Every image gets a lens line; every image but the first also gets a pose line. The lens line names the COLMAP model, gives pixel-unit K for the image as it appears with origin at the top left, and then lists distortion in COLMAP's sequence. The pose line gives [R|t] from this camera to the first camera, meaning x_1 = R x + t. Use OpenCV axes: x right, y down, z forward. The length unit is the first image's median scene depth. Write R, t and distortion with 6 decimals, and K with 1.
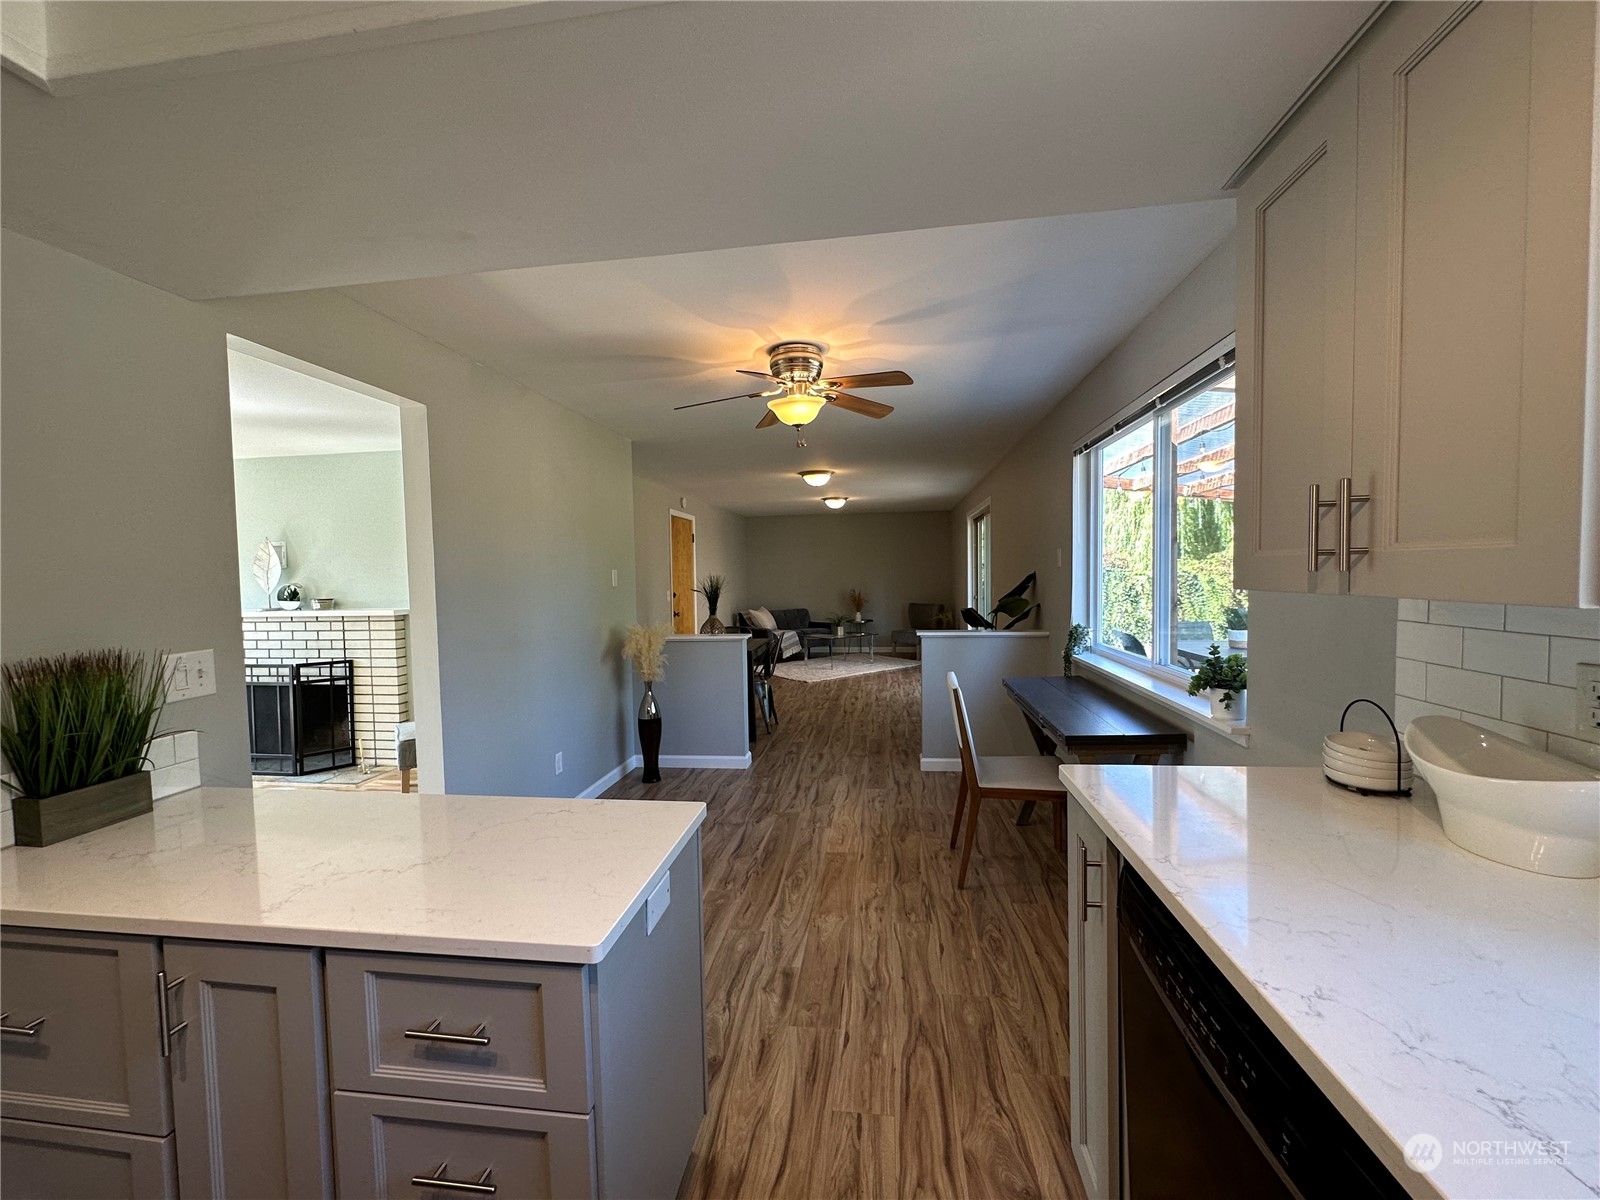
lens RADIAL K [[639.1, 0, 800.0], [0, 639.1, 600.0], [0, 0, 1]] dist [-0.002185, 0.000335]
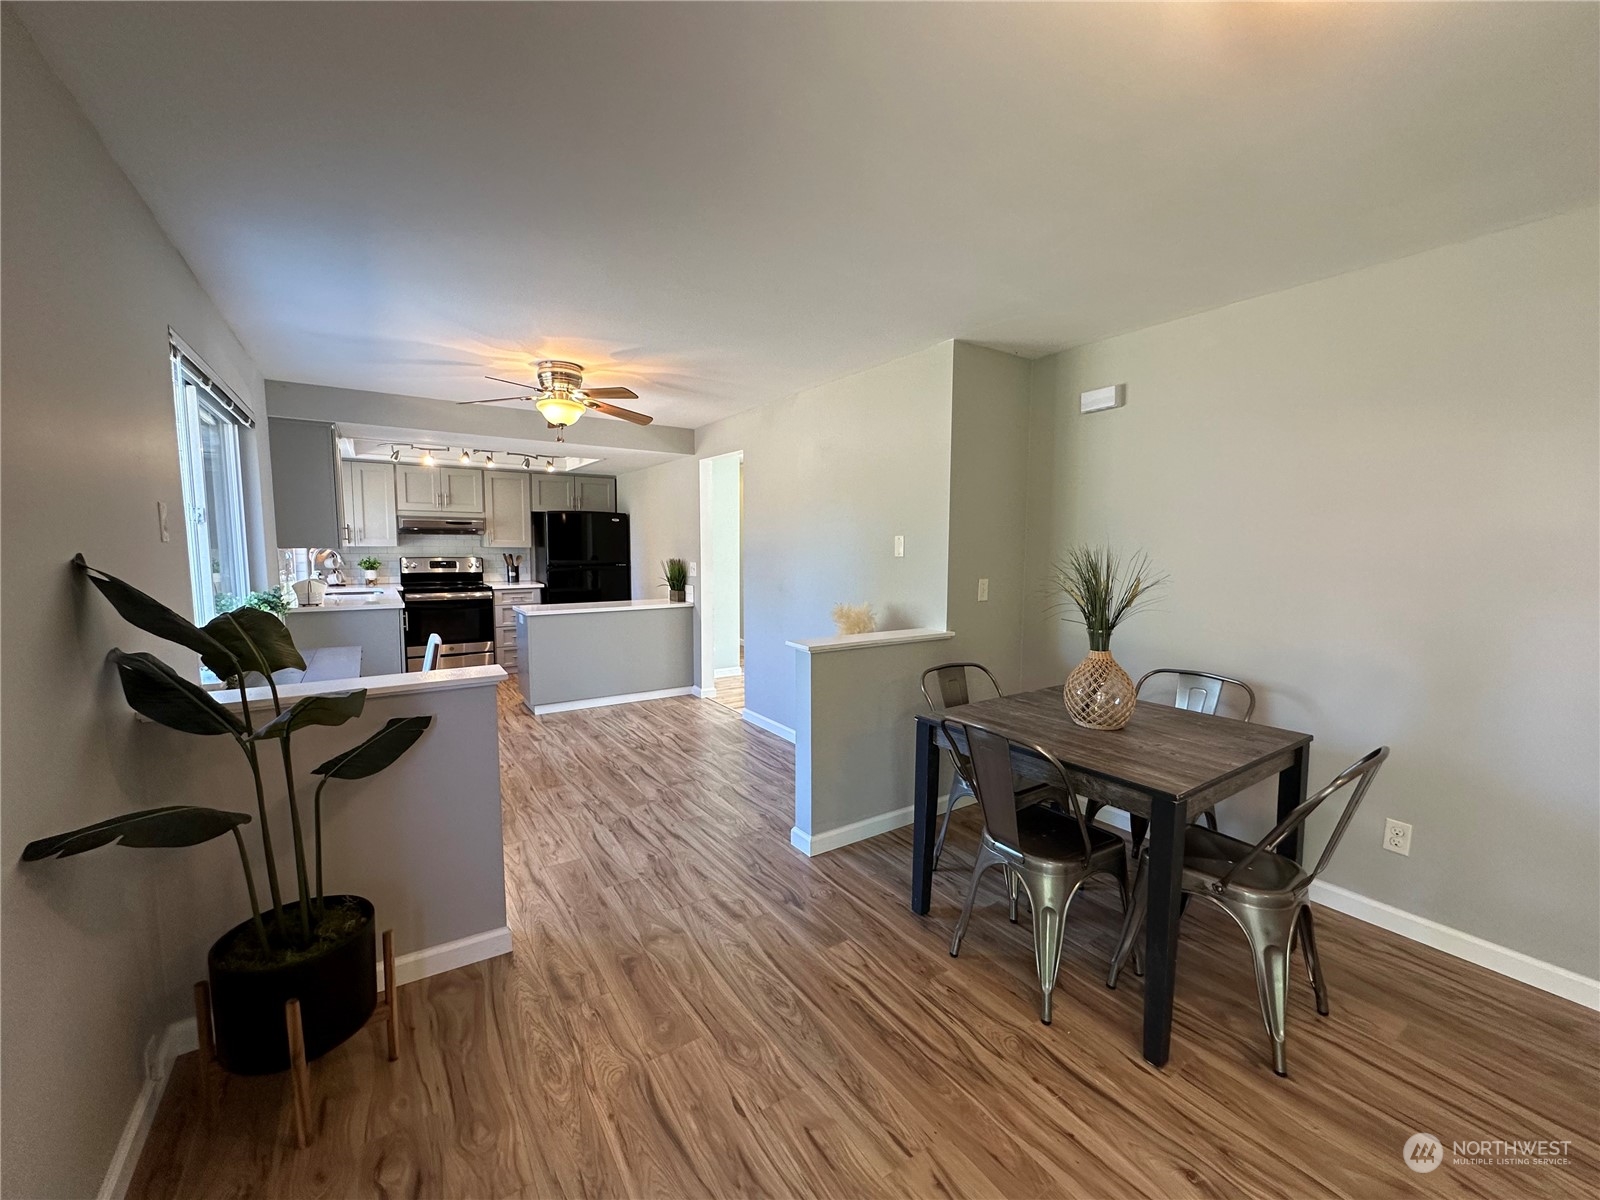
lens RADIAL K [[639.1, 0, 800.0], [0, 639.1, 600.0], [0, 0, 1]] dist [-0.002185, 0.000335]
pose [[-0.748791, 0.078575, -0.658133, 0.330200], [-0.016137, 0.990493, 0.136616, -0.073410], [0.662610, 0.112917, -0.740404, 1.509457]]
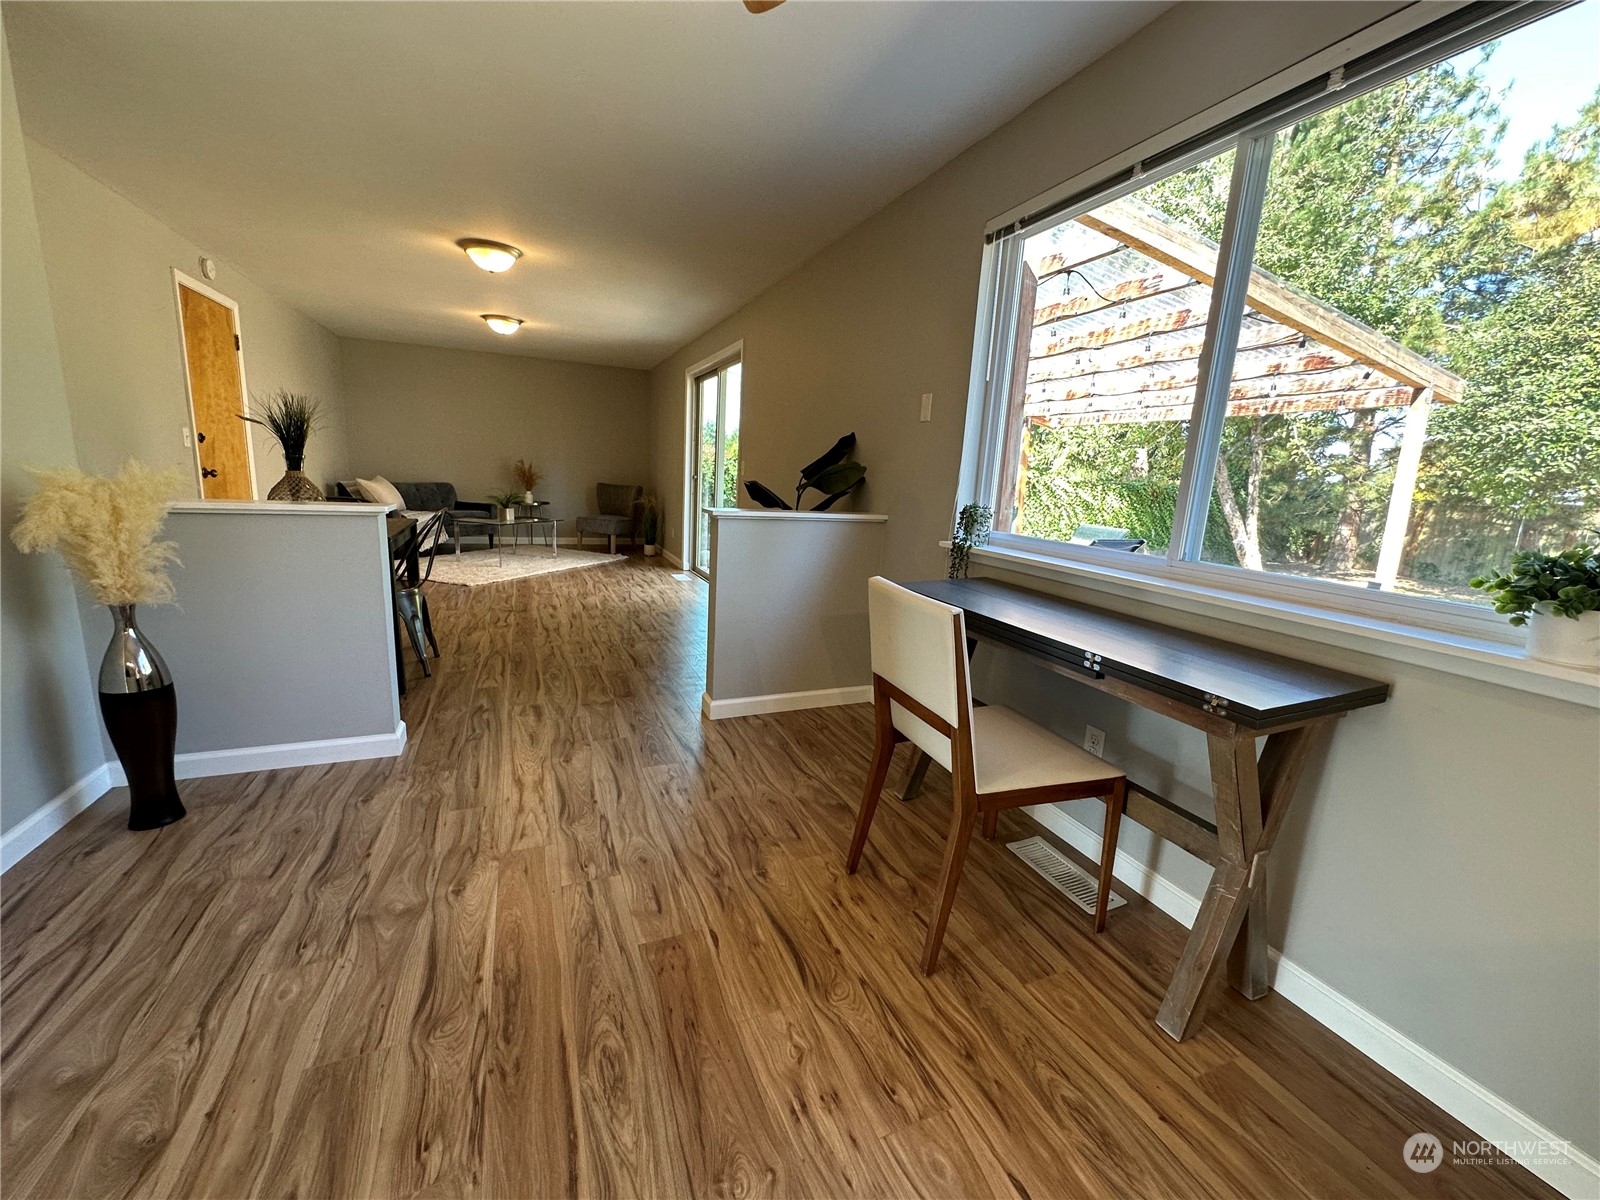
lens RADIAL K [[639.1, 0, 800.0], [0, 639.1, 600.0], [0, 0, 1]] dist [-0.002185, 0.000335]
pose [[0.856536, -0.037348, 0.514734, -0.068757], [-0.048274, 0.987207, 0.151959, 0.037463], [-0.513825, -0.155007, 0.843776, 0.405314]]
